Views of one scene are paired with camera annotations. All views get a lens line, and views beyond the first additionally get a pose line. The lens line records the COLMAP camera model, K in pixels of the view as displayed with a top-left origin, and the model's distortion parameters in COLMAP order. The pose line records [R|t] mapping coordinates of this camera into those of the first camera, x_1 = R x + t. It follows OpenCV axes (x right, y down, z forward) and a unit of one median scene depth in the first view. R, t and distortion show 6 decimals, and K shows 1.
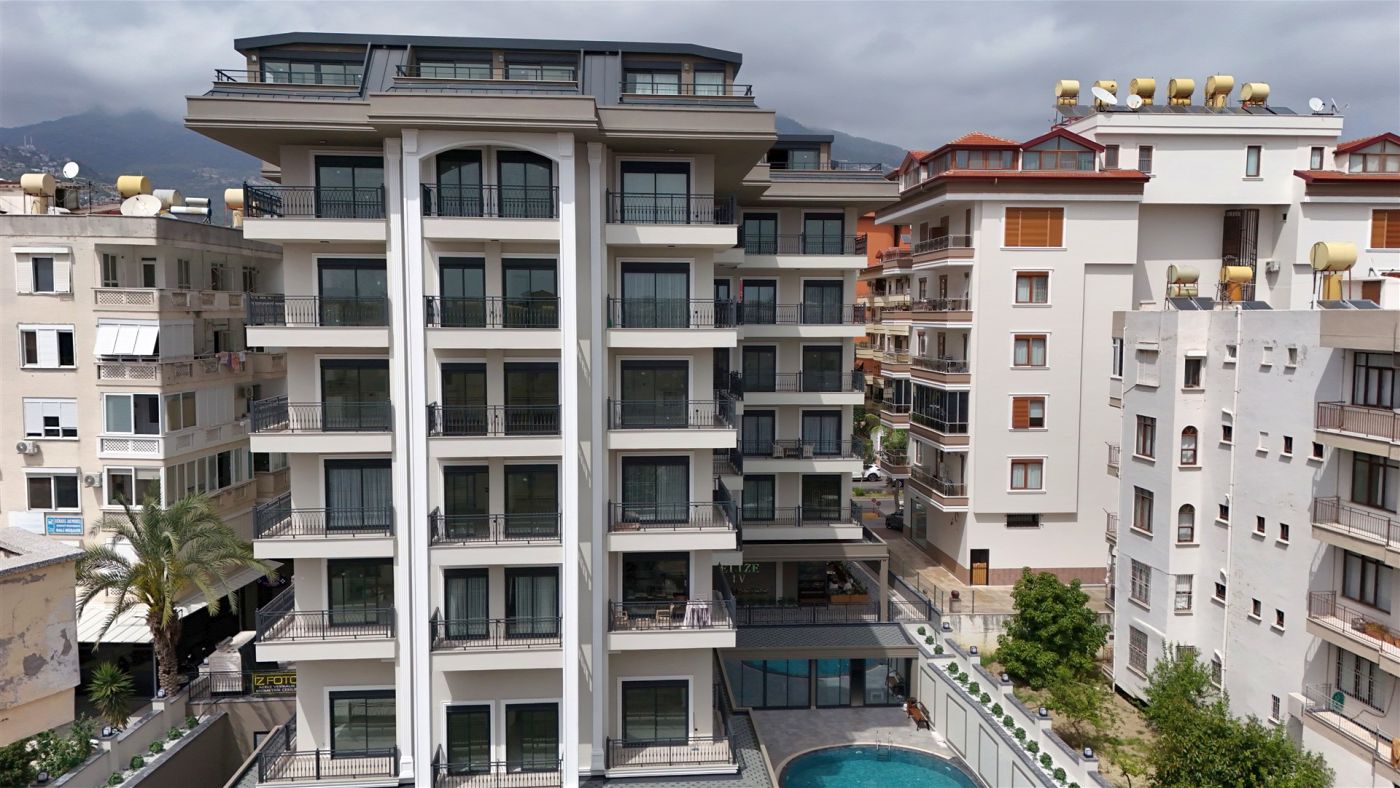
lens RADIAL K [[1027.1, 0, 708.7], [0, 1027.1, 394.8], [0, 0, 1]] dist [0.084371, -0.080851]
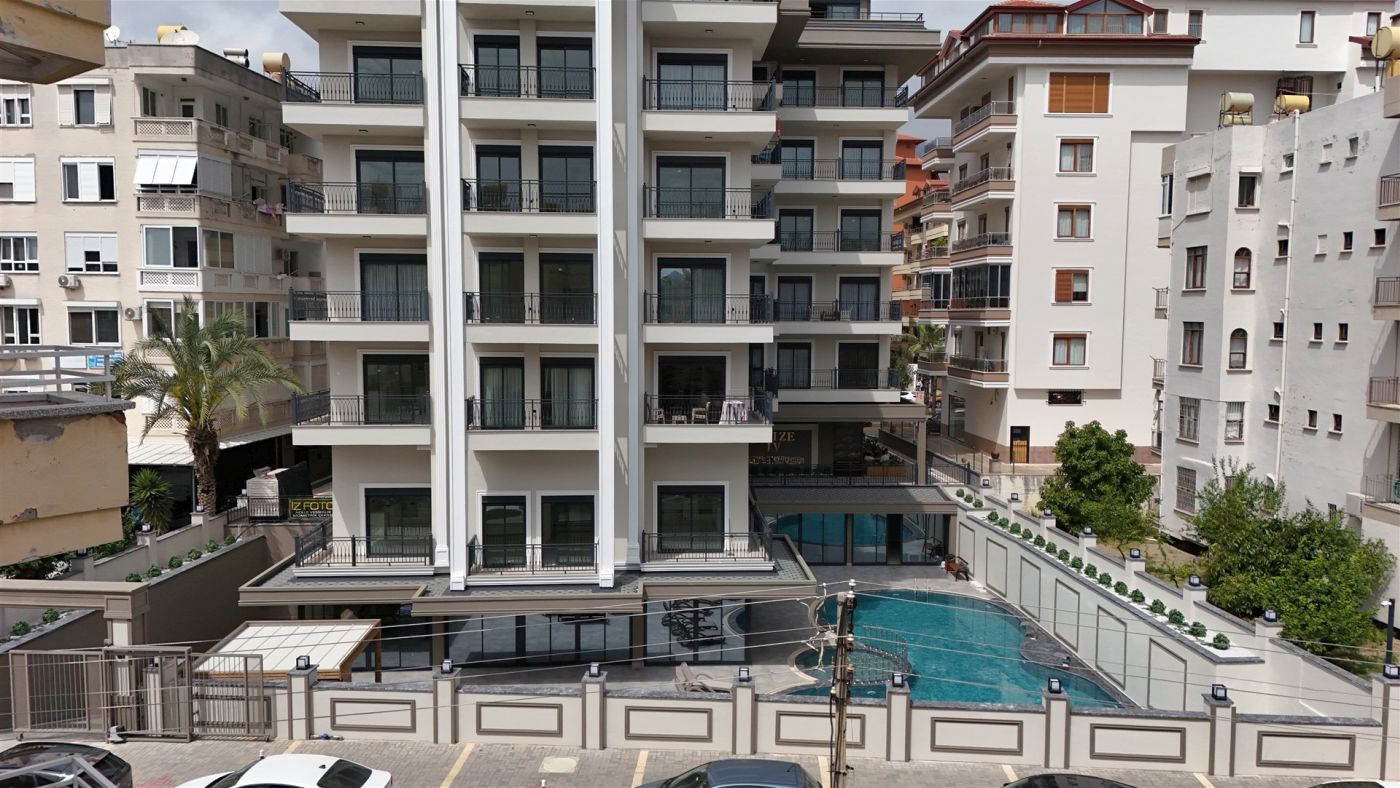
lens RADIAL K [[1027.1, 0, 708.7], [0, 1027.1, 394.8], [0, 0, 1]] dist [0.084371, -0.080851]
pose [[0.999504, 0.003378, -0.031308, -0.003524], [-0.003388, 0.999994, -0.000274, 0.159695], [0.031307, 0.000380, 0.999510, 0.013274]]
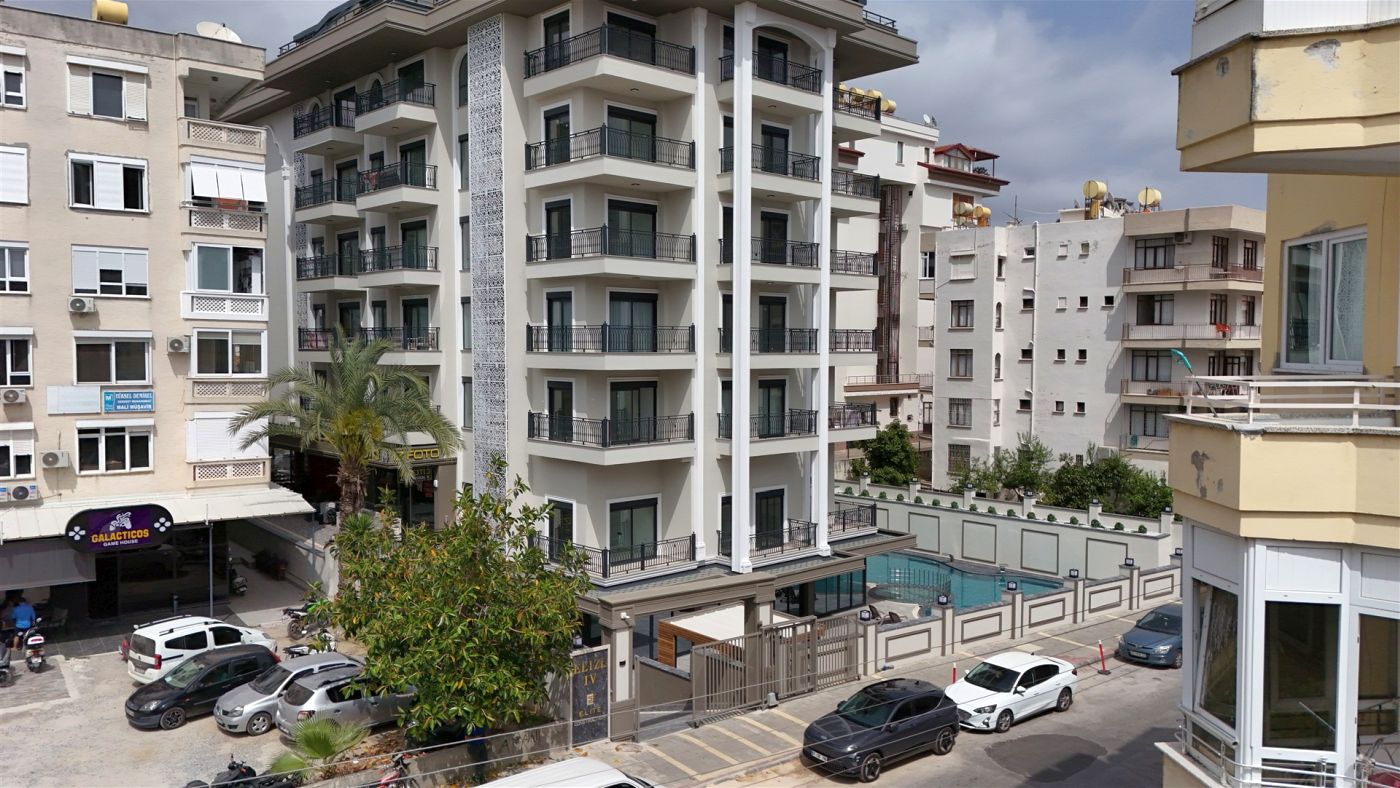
lens RADIAL K [[1027.1, 0, 708.7], [0, 1027.1, 394.8], [0, 0, 1]] dist [0.084371, -0.080851]
pose [[0.782977, -0.031574, 0.621249, -0.784695], [0.048362, 0.998778, -0.010190, 0.152997], [-0.620168, 0.038024, 0.783547, 0.066238]]
